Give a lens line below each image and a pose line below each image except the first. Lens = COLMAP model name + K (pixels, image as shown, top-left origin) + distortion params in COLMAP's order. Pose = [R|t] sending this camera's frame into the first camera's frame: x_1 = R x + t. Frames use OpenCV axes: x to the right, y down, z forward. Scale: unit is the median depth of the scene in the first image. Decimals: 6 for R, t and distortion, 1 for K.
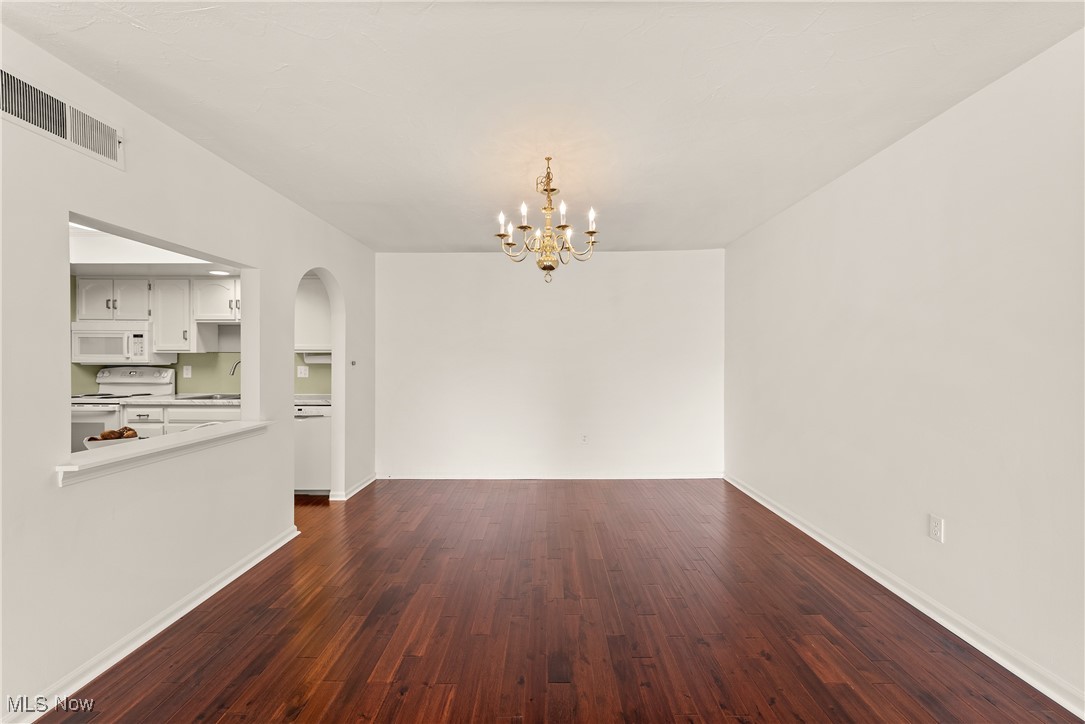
lens RADIAL K [[444.3, 0, 541.9], [0, 444.3, 359.5], [0, 0, 1]] dist [0.001999, 0.000107]
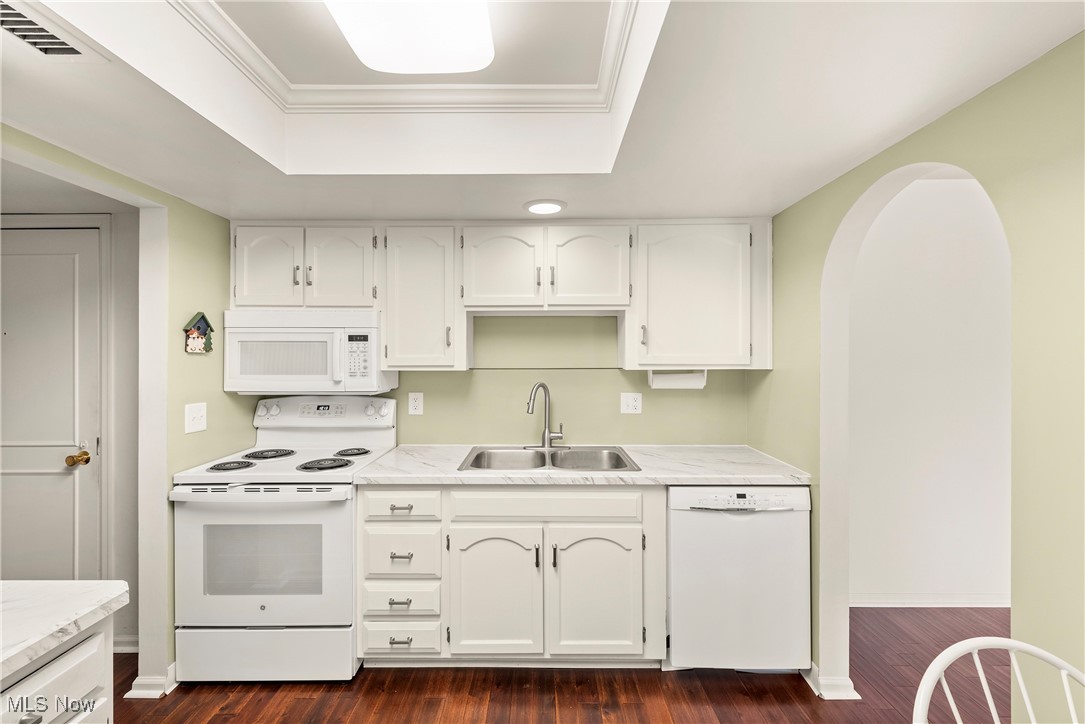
lens RADIAL K [[463.3, 0, 542.8], [0, 463.3, 351.8], [0, 0, 1]] dist [0.001171, -0.000419]
pose [[0.999972, -0.002374, 0.007067, -0.693945], [0.002449, 0.999940, -0.010681, -0.030936], [-0.007041, 0.010698, 0.999918, 0.469614]]
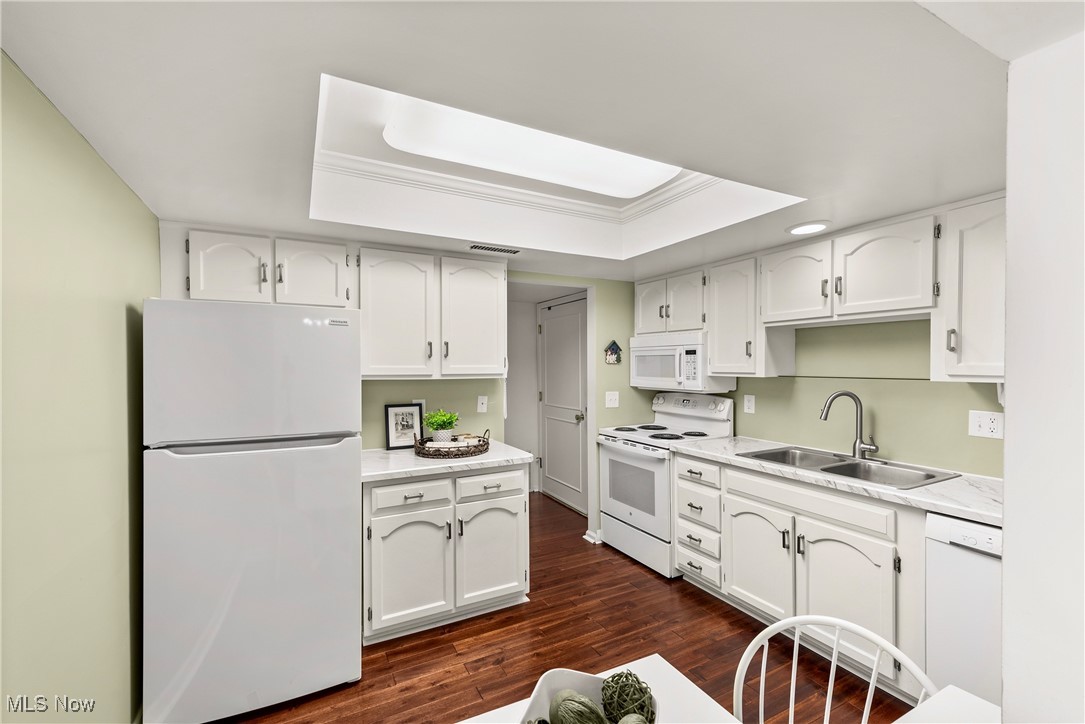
lens RADIAL K [[455.9, 0, 540.9], [0, 455.9, 370.6], [0, 0, 1]] dist [0.001856, 0.000150]
pose [[0.477131, 0.008829, -0.878788, -0.378814], [0.000055, 0.999949, 0.010076, -0.030668], [0.878832, -0.004856, 0.477106, 0.438927]]
